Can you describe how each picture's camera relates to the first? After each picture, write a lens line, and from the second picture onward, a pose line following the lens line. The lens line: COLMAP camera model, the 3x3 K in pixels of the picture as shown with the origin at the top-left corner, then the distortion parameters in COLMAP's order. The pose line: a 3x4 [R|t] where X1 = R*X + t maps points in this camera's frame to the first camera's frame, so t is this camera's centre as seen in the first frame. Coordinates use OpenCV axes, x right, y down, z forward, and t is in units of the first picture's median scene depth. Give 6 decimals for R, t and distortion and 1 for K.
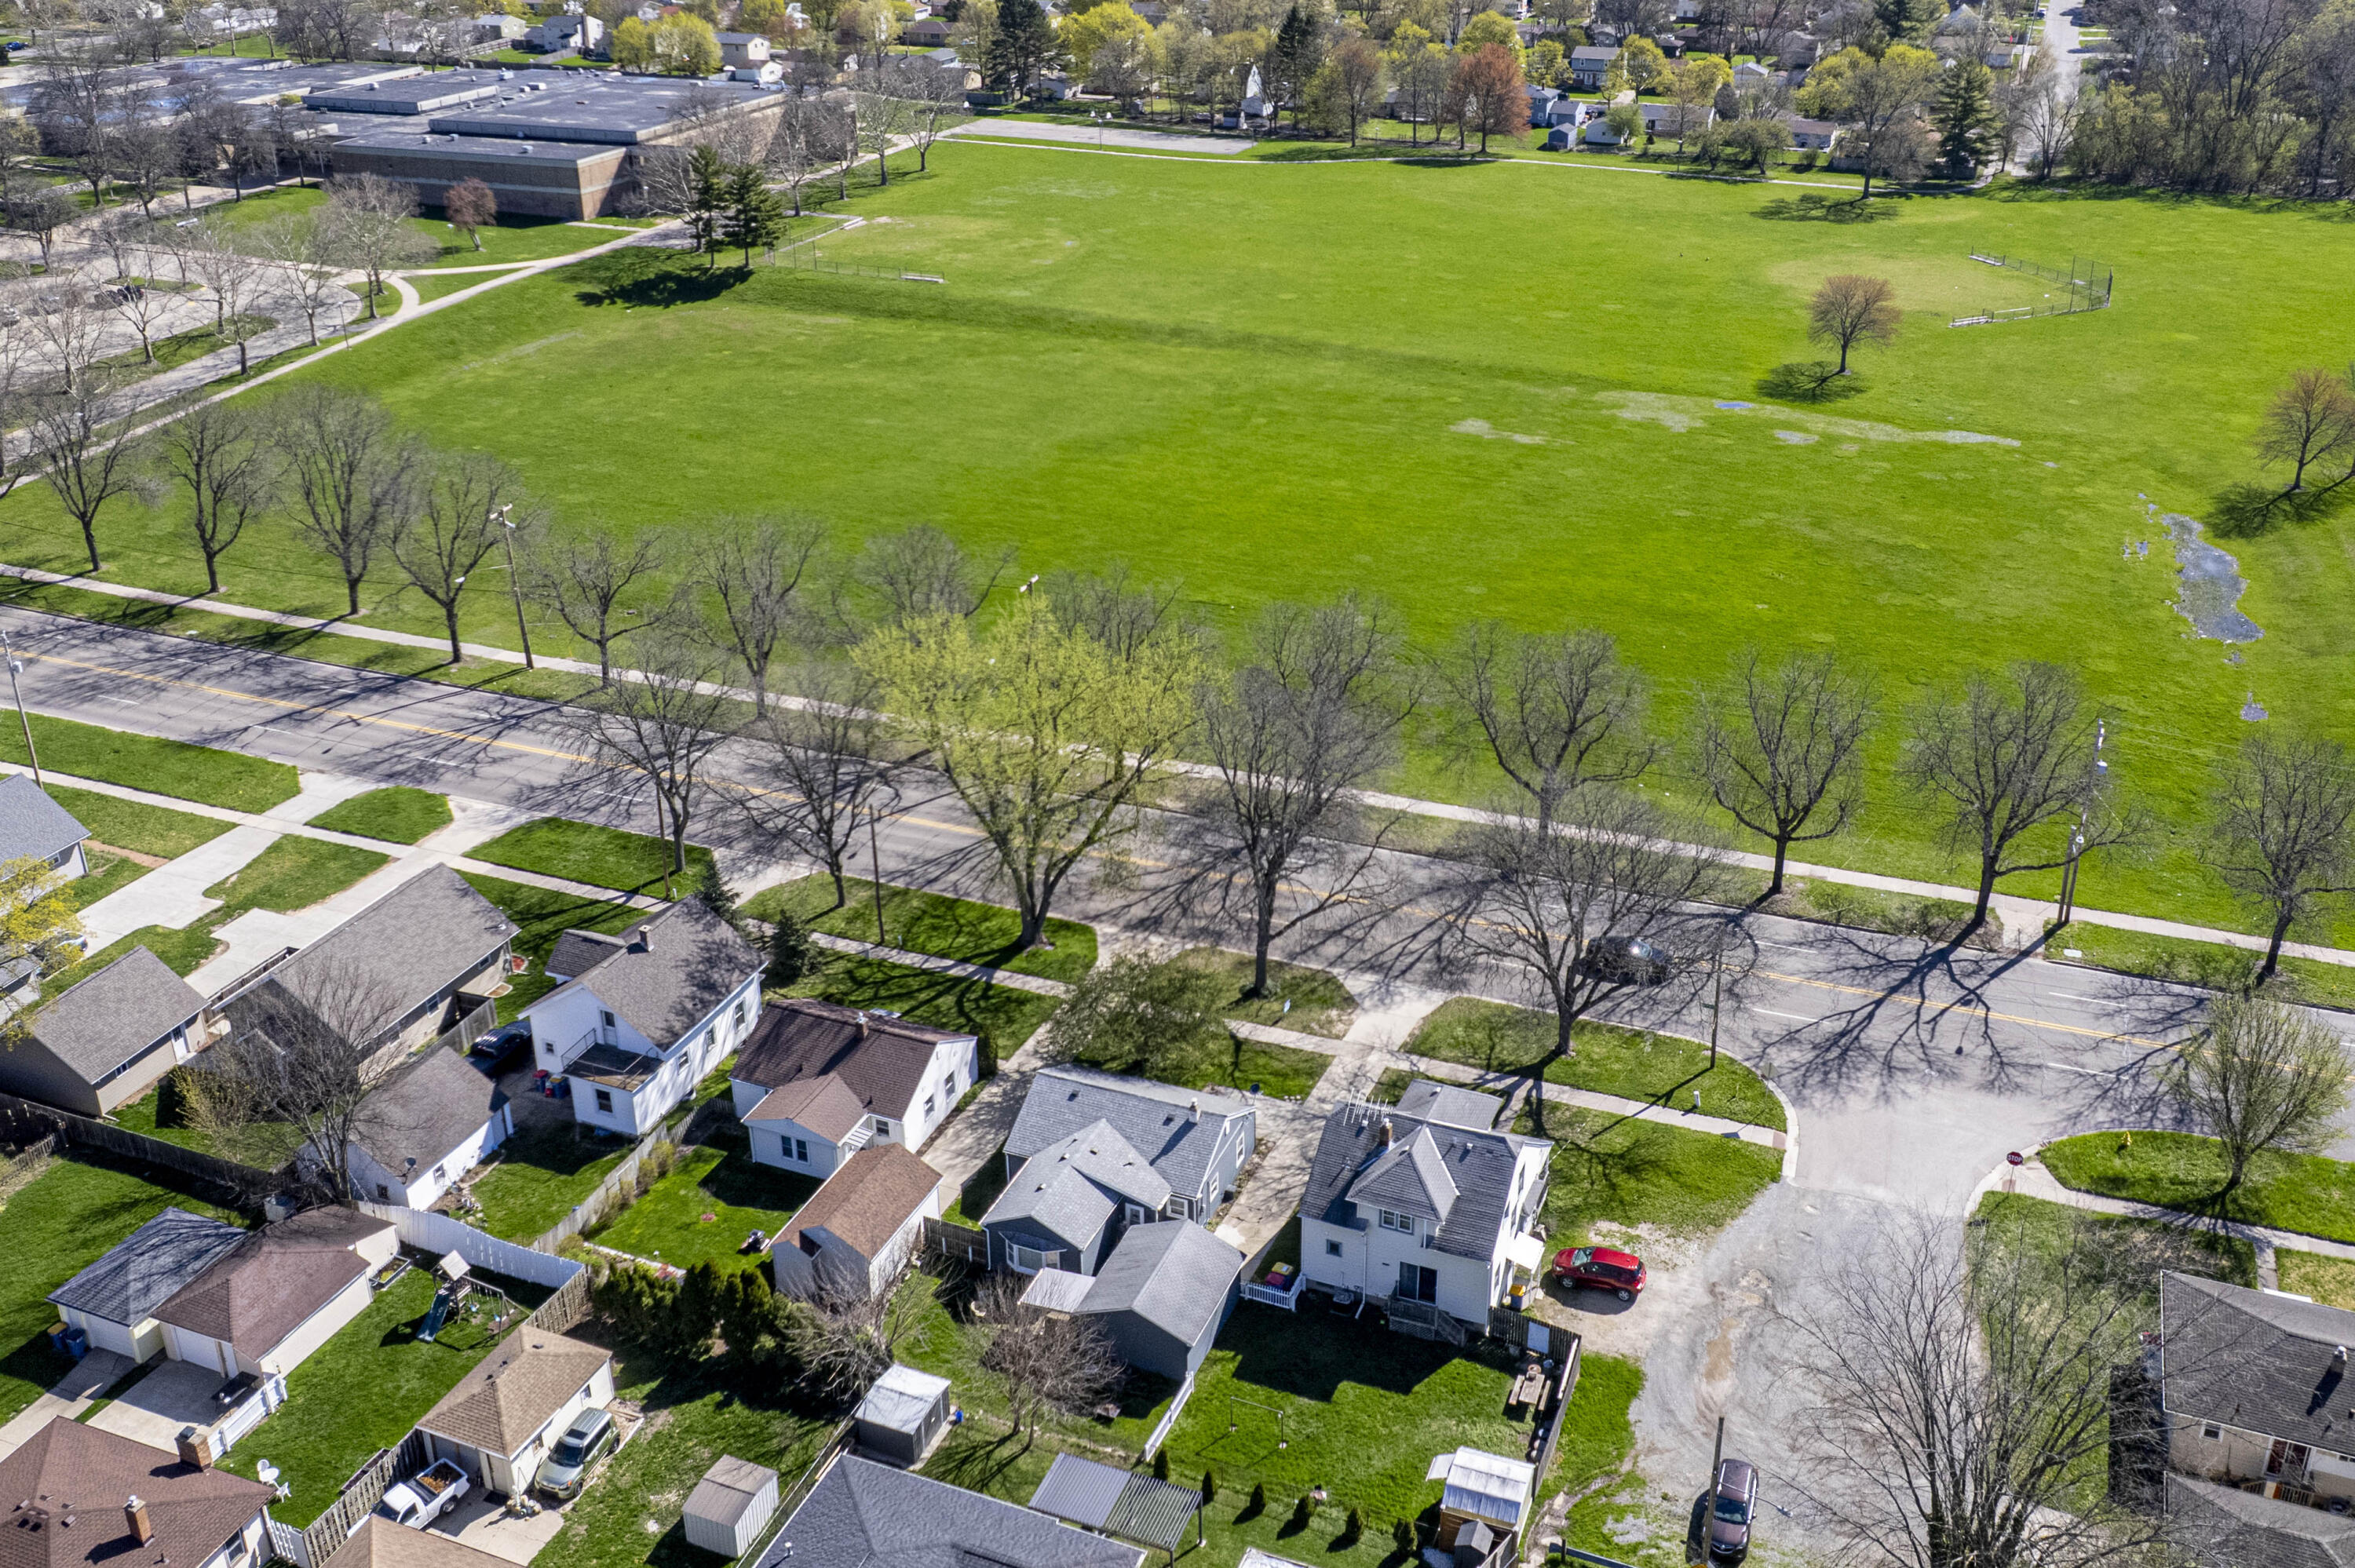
lens RADIAL K [[2168.4, 0, 1243.8], [0, 2168.4, 541.5], [0, 0, 1]] dist [-0.044375, -0.005667]
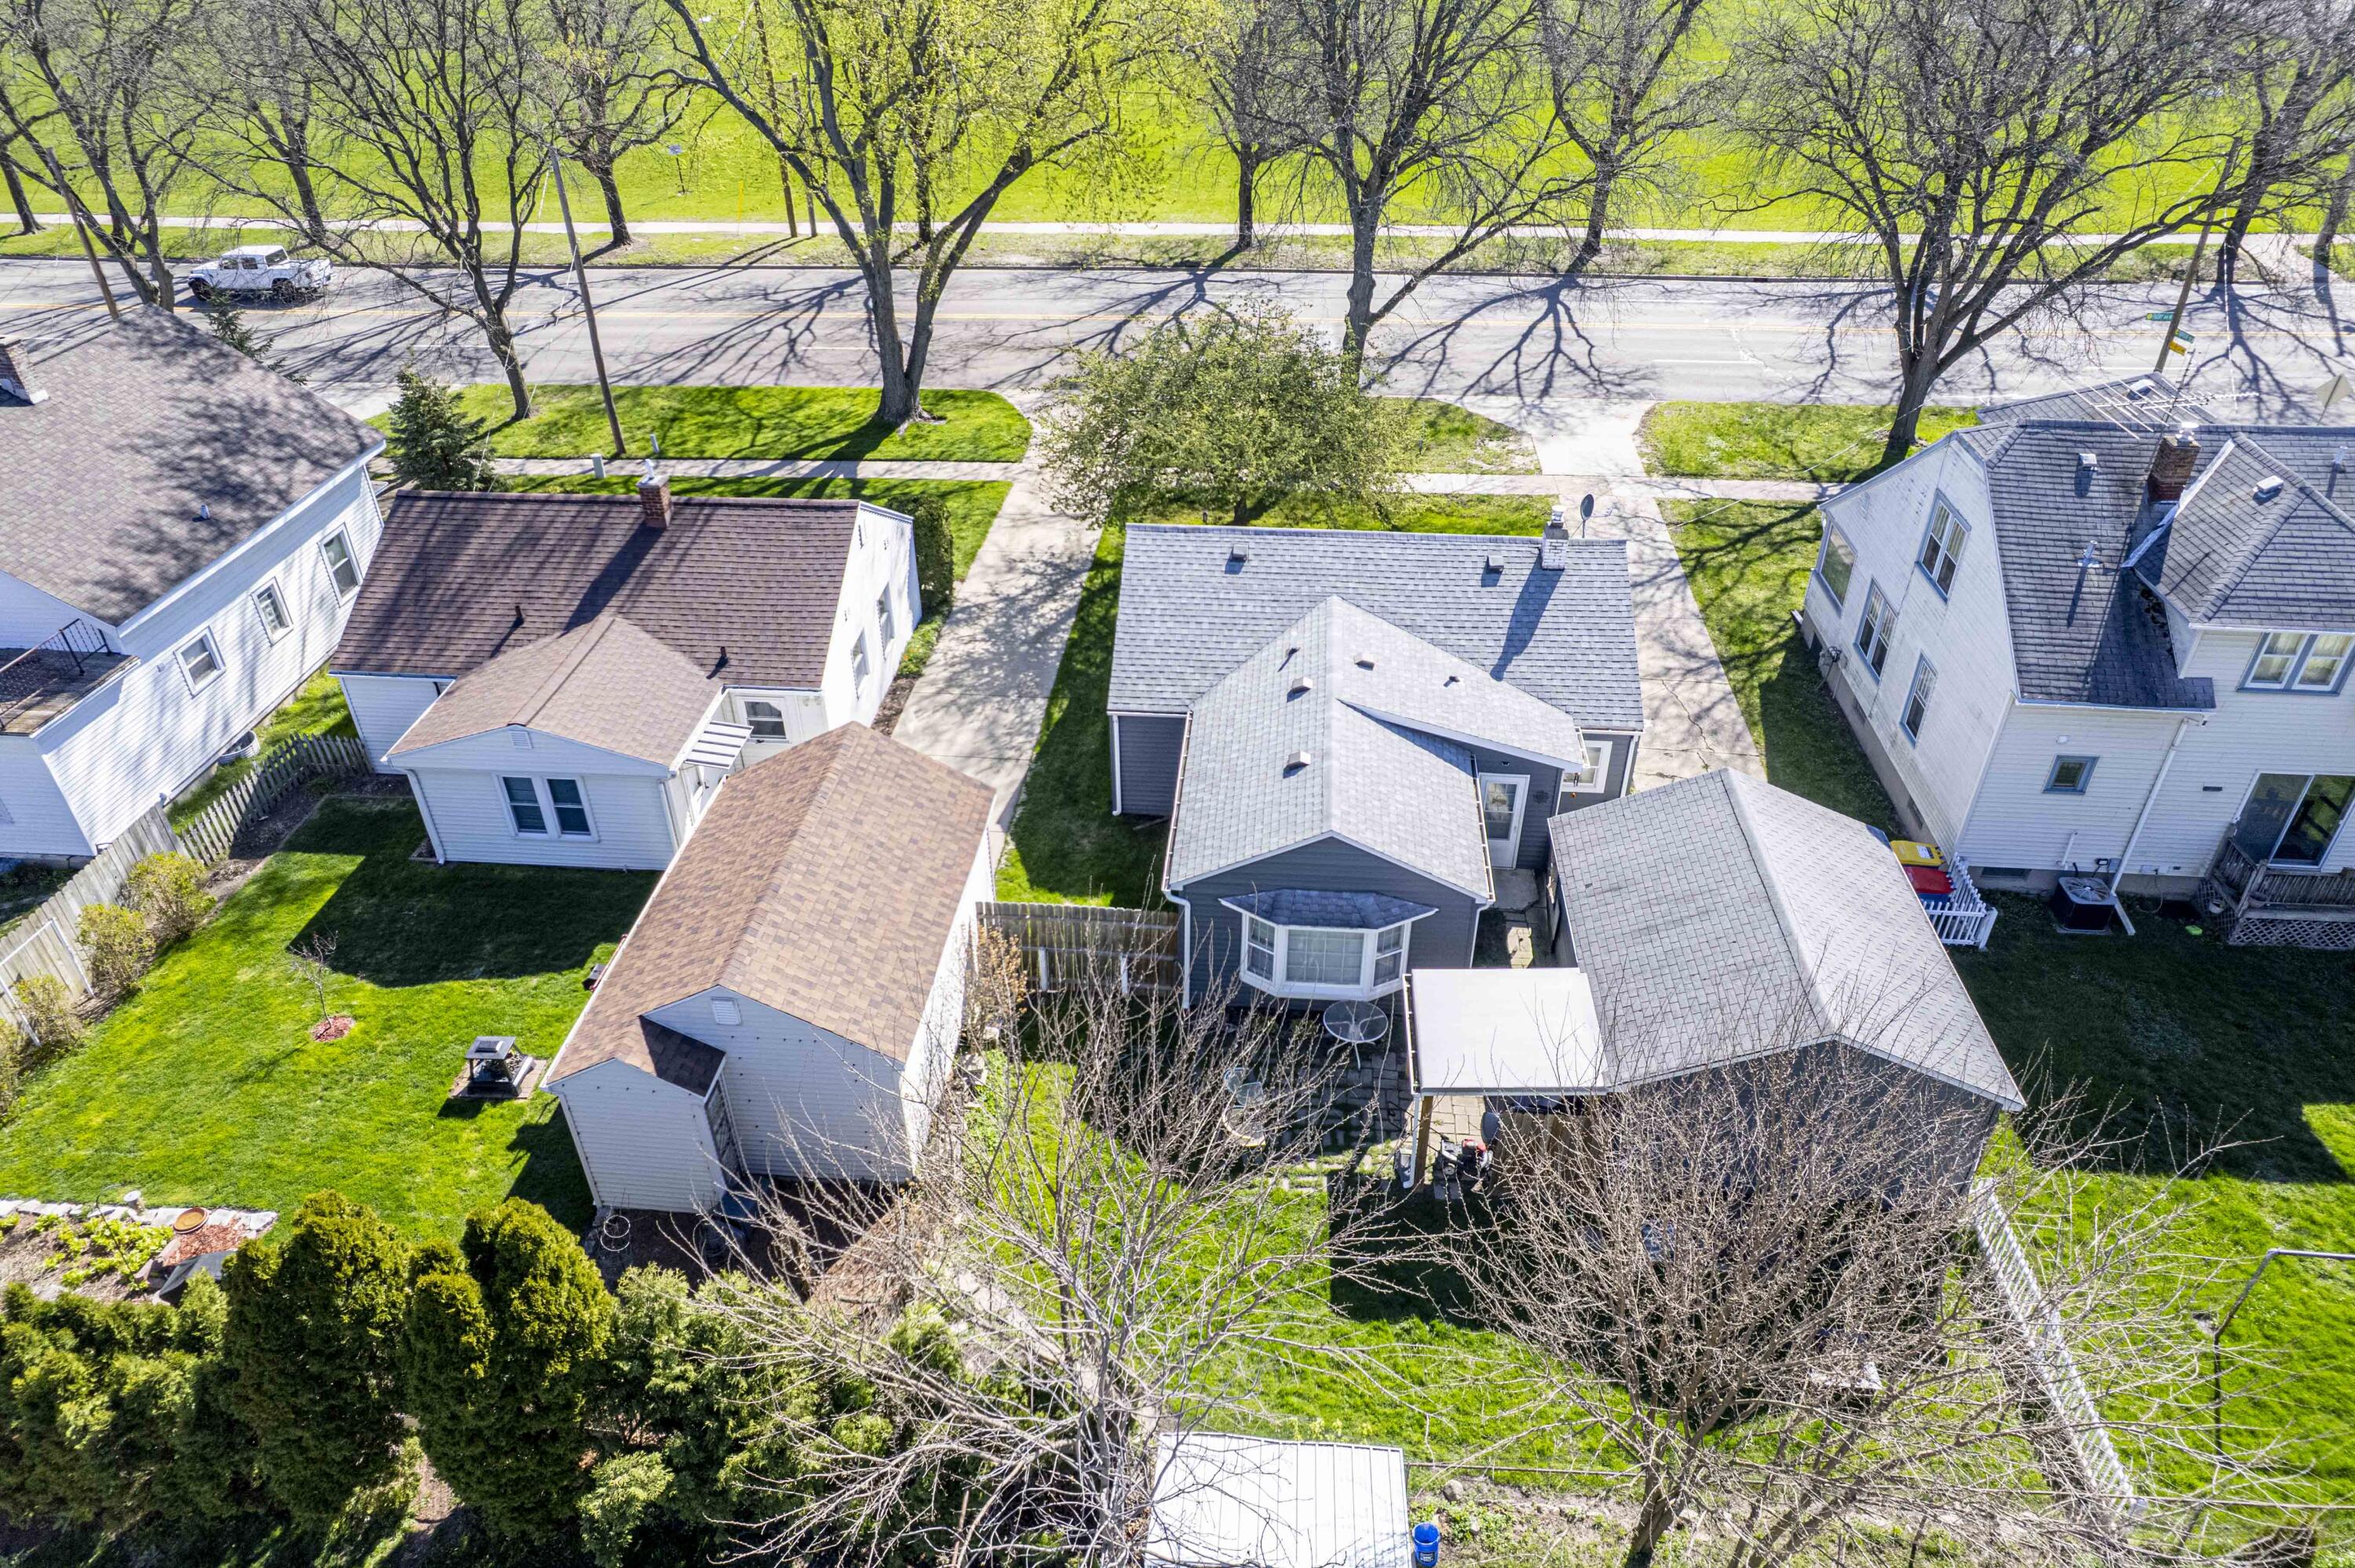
lens RADIAL K [[1502.7, 0, 1193.2], [0, 1502.7, 783.1], [0, 0, 1]] dist [-0.067719, 0.085146]
pose [[0.955178, -0.169438, 0.242746, -0.155638], [0.106180, 0.961530, 0.253349, 0.213757], [-0.276334, -0.216219, 0.936423, 0.693424]]
